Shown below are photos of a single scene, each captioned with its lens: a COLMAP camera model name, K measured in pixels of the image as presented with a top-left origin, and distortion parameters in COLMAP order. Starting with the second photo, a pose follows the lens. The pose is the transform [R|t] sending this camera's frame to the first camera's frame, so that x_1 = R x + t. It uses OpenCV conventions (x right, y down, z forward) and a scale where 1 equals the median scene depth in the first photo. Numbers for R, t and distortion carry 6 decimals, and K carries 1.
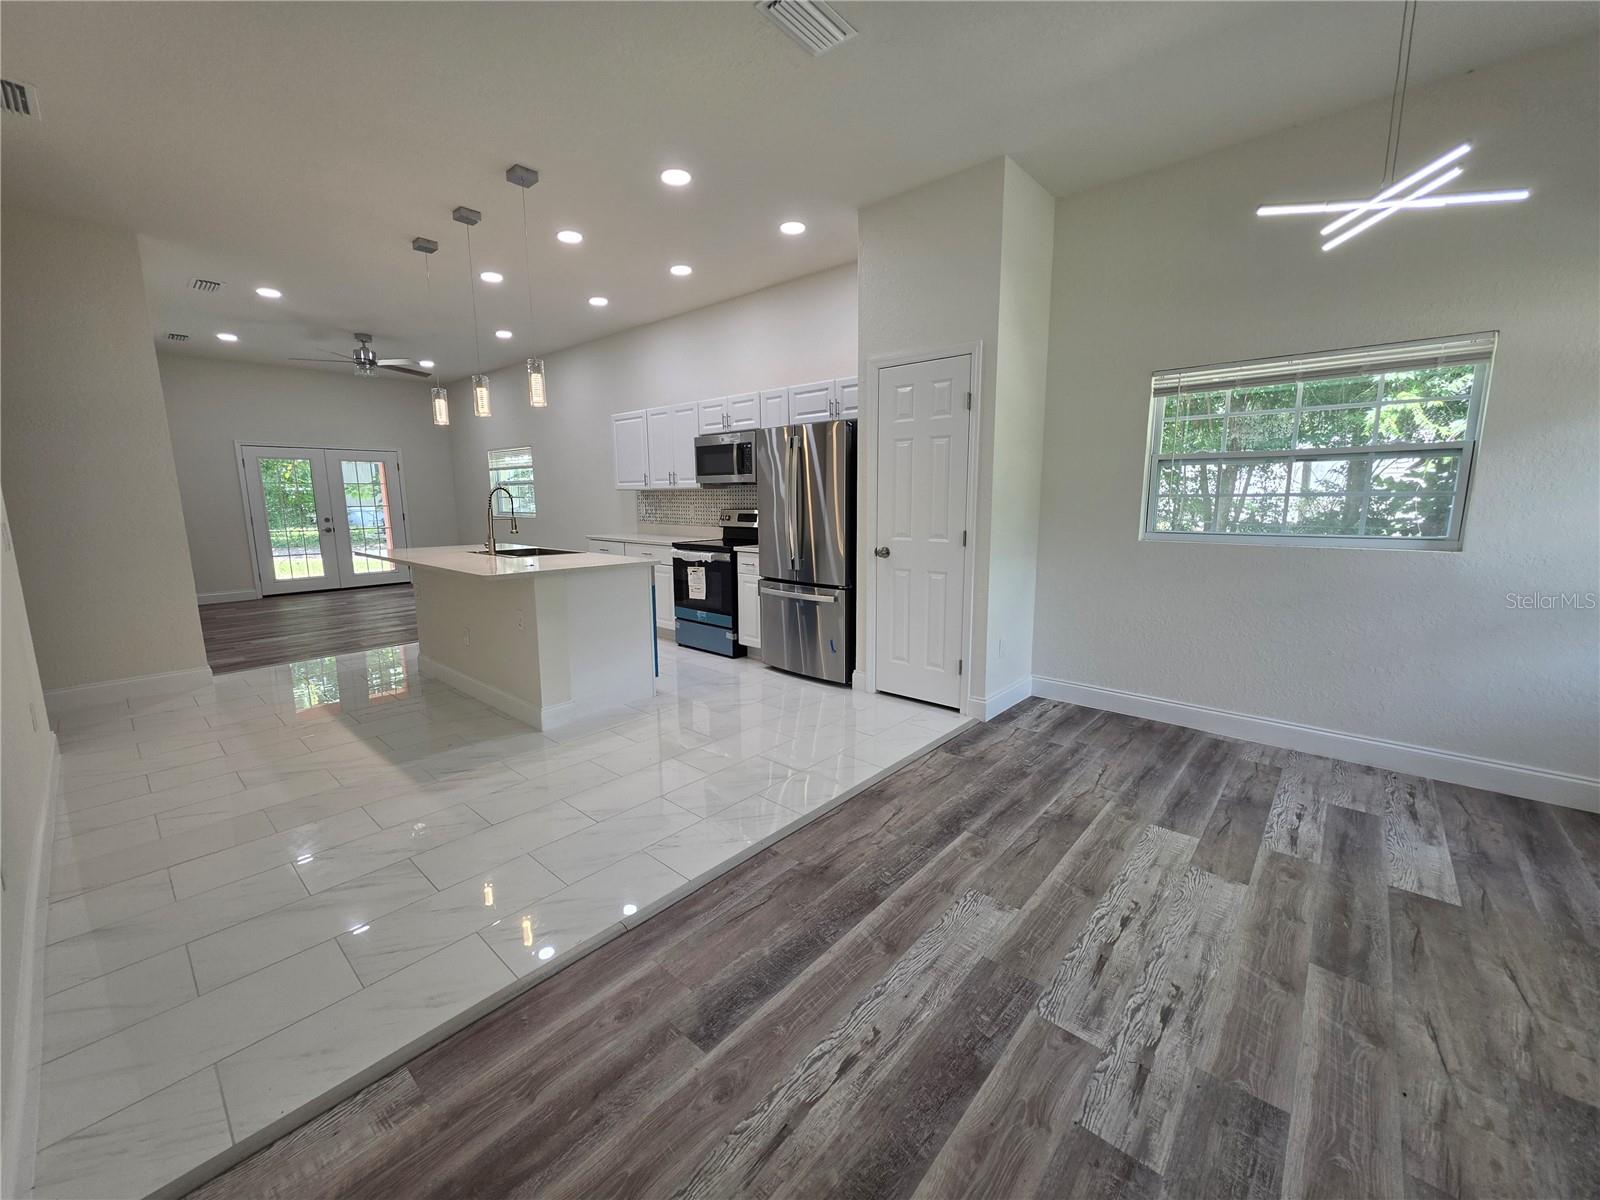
lens RADIAL K [[635.8, 0, 795.6], [0, 635.8, 597.2], [0, 0, 1]] dist [0.000040, -0.000023]
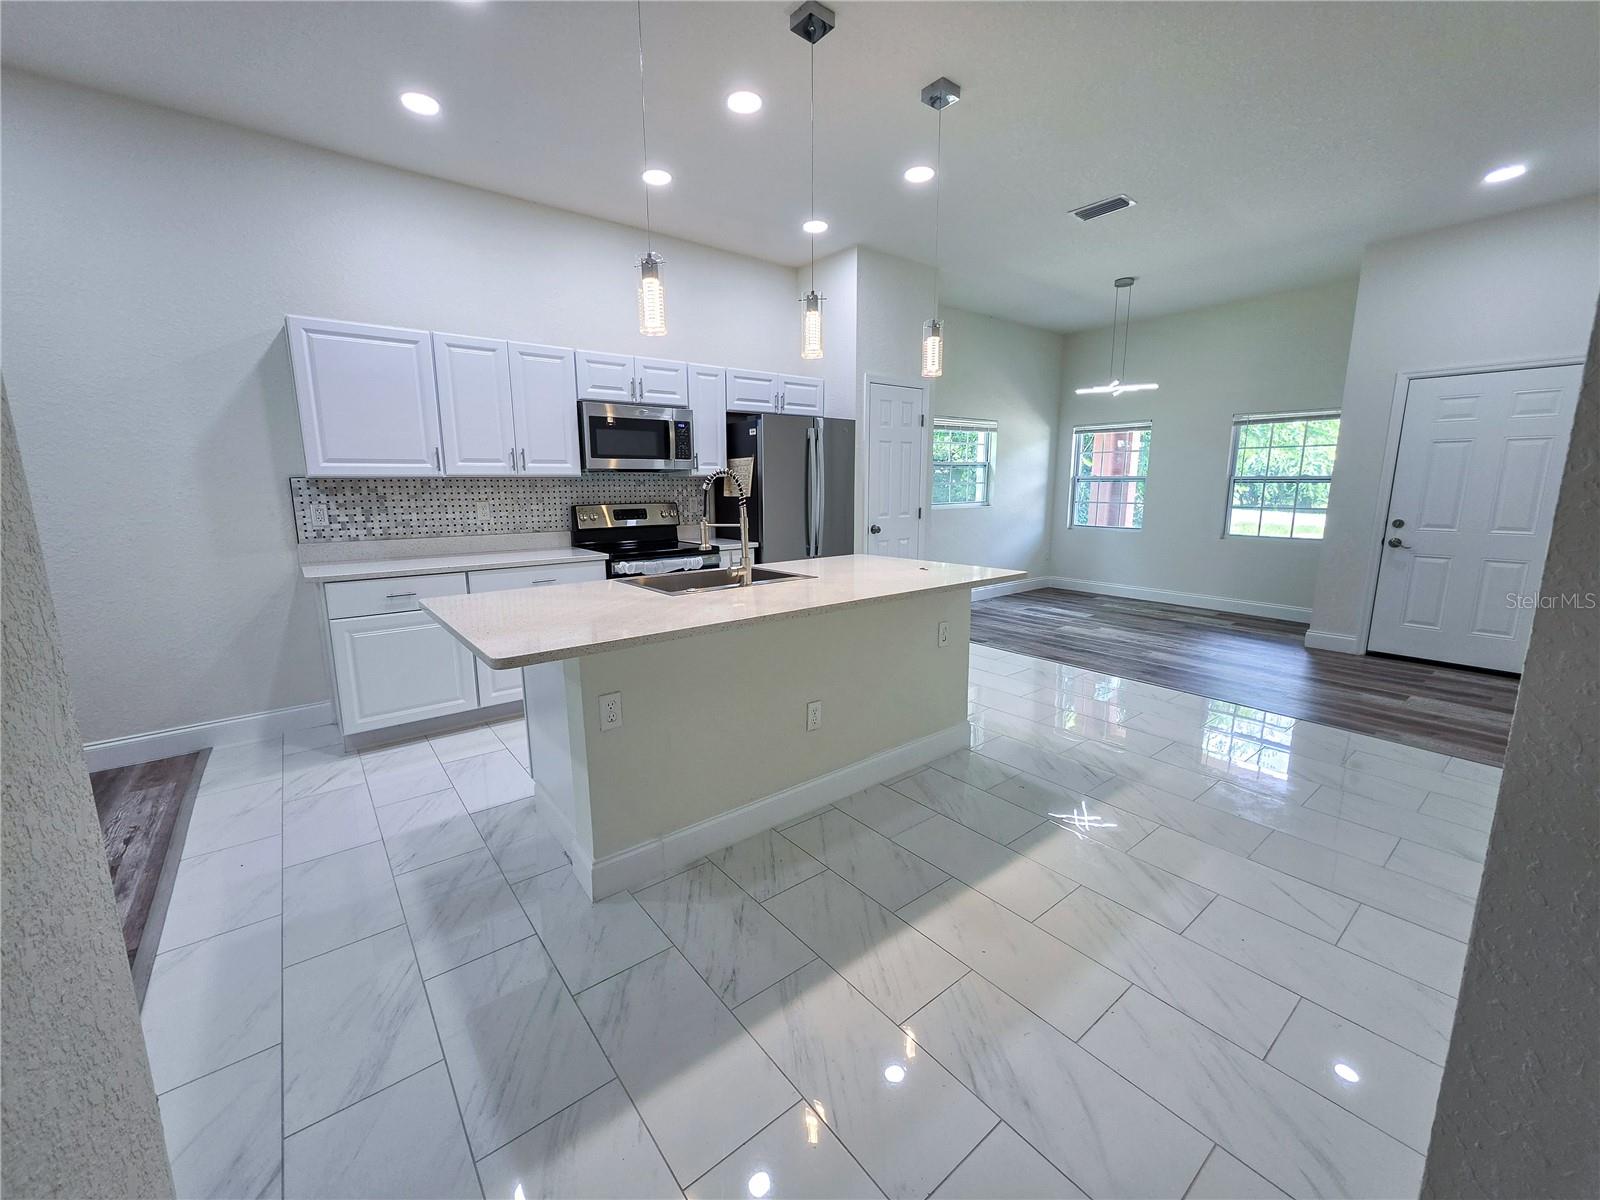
lens RADIAL K [[635.8, 0, 796.5], [0, 635.8, 598.6], [0, 0, 1]] dist [0.000040, -0.000023]
pose [[0.173229, -0.171540, 0.969828, -1.139841], [0.162759, 0.976162, 0.143589, -0.143918], [-0.971340, 0.132975, 0.197019, 0.921701]]
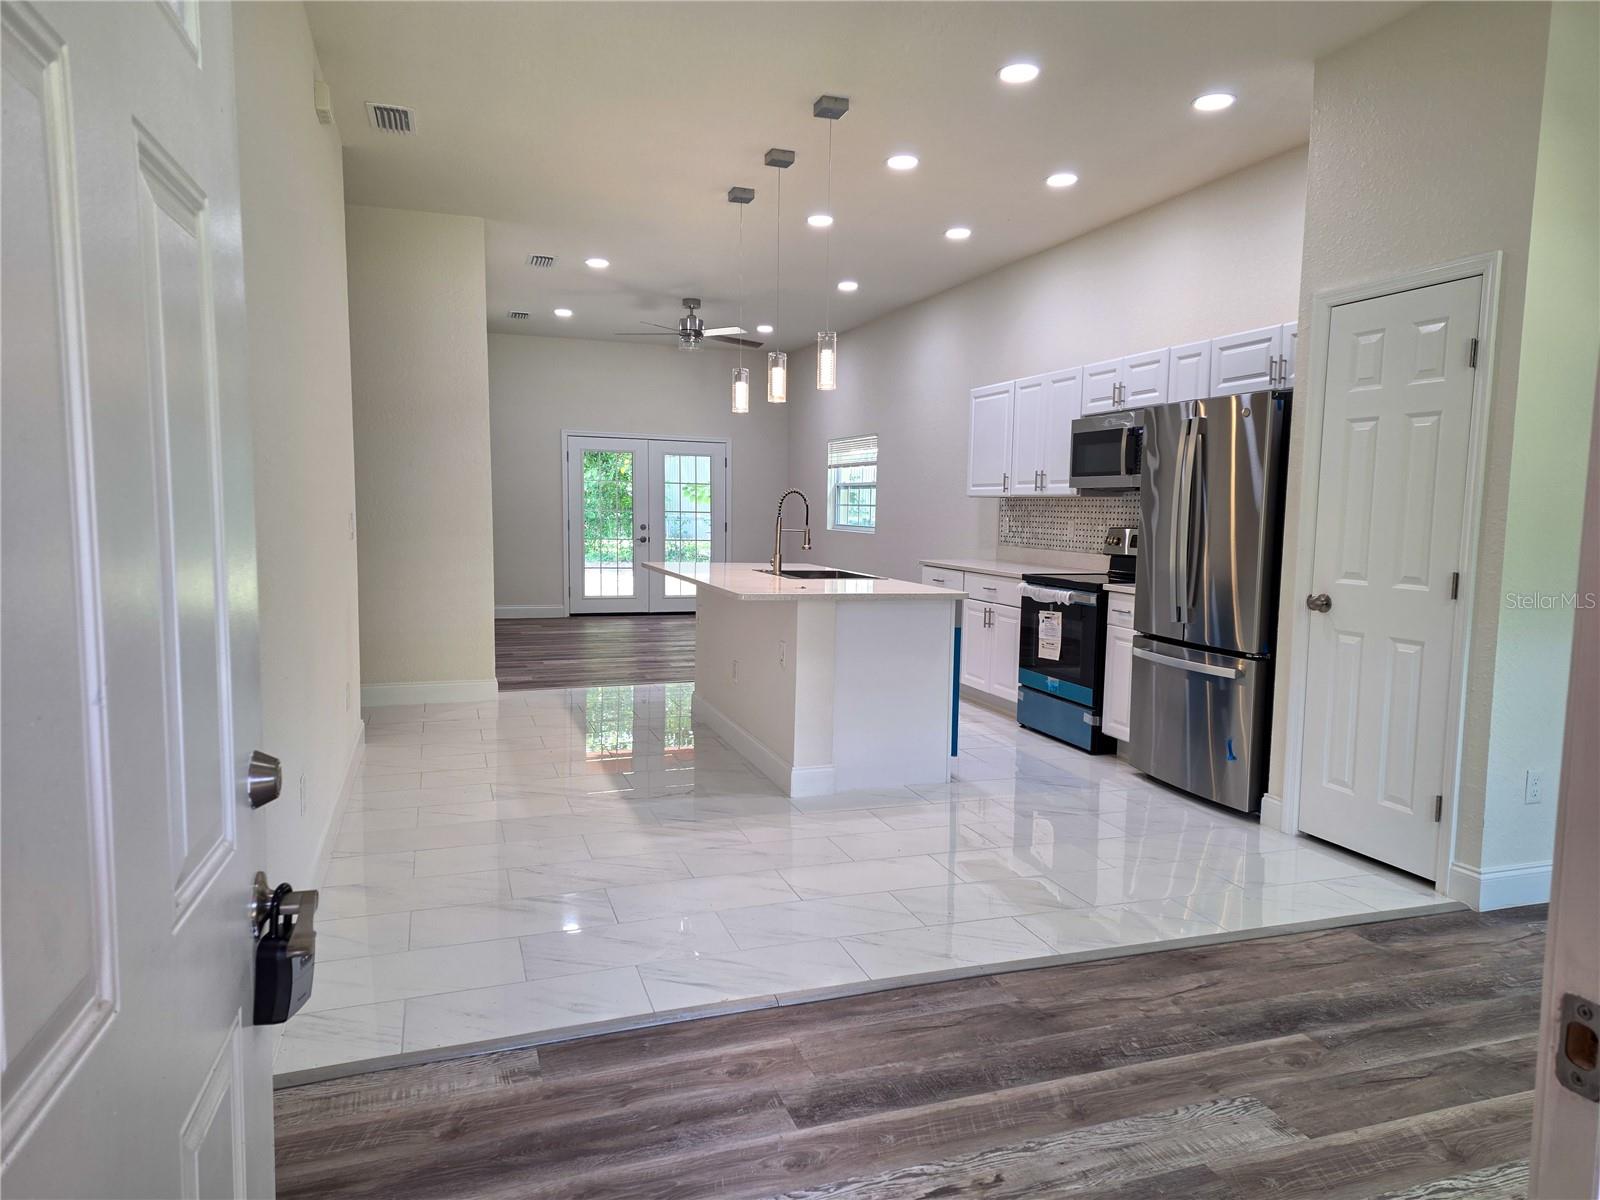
lens RADIAL K [[1043.0, 0, 803.2], [0, 1043.0, 614.9], [0, 0, 1]] dist [0.048363, -0.014583]
pose [[0.873962, 0.074045, -0.480321, 0.192749], [-0.101459, 0.994347, -0.031322, 0.022775], [0.475286, 0.076107, 0.876534, -0.121309]]
